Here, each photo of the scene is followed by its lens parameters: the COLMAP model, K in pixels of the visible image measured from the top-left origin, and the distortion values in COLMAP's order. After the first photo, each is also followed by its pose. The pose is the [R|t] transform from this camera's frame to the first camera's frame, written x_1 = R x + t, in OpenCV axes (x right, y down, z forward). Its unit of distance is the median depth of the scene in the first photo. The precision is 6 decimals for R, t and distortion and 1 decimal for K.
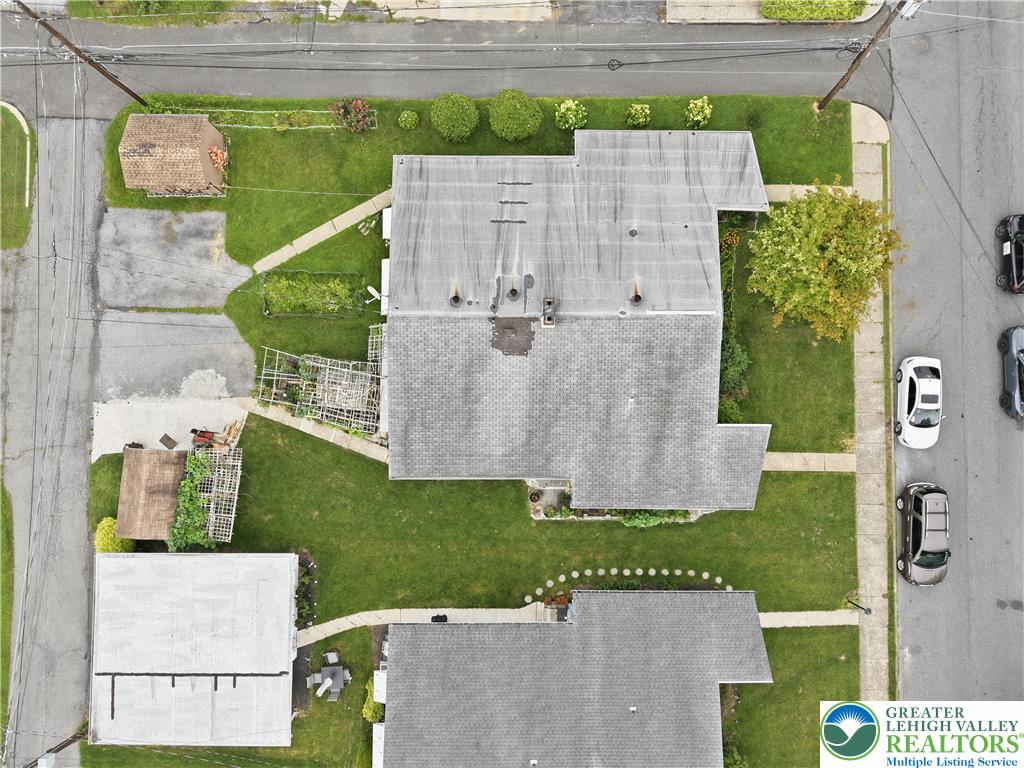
lens RADIAL K [[681.6, 0, 512.0], [0, 681.6, 384.0], [0, 0, 1]] dist [0.097832, -0.158195]
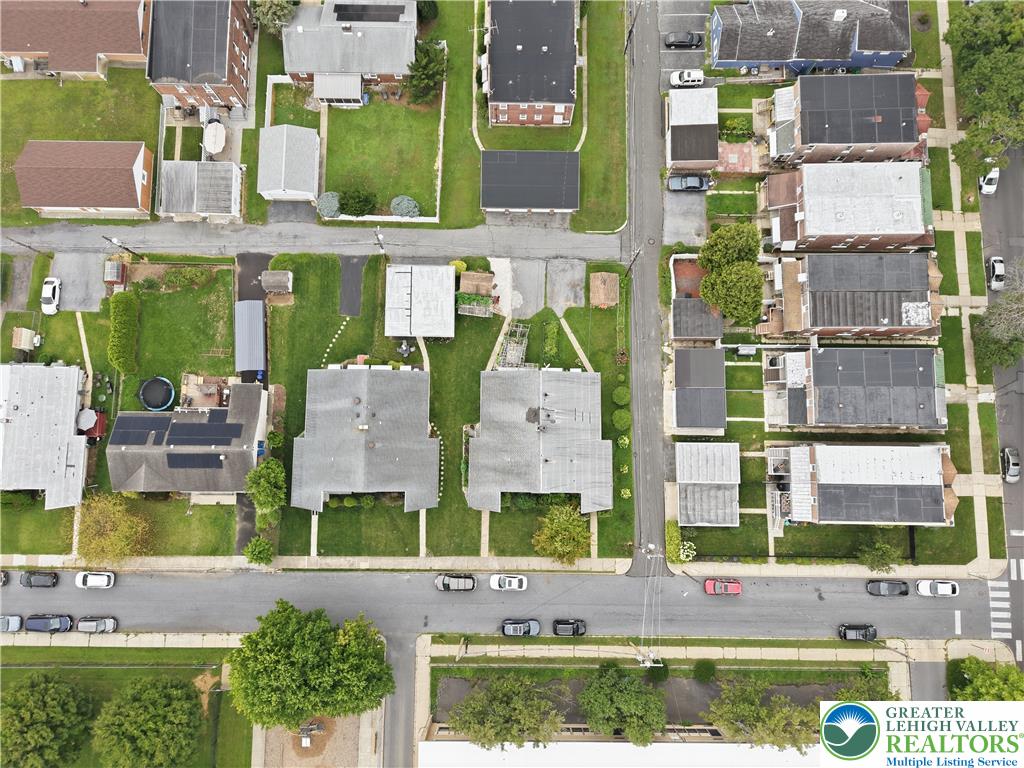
lens RADIAL K [[681.6, 0, 512.0], [0, 681.6, 384.0], [0, 0, 1]] dist [0.097832, -0.158195]
pose [[-0.003822, 0.991922, -0.126791, 0.199202], [-0.999540, 0.000025, 0.030323, -0.061429], [0.030081, 0.126849, 0.991466, -1.554142]]
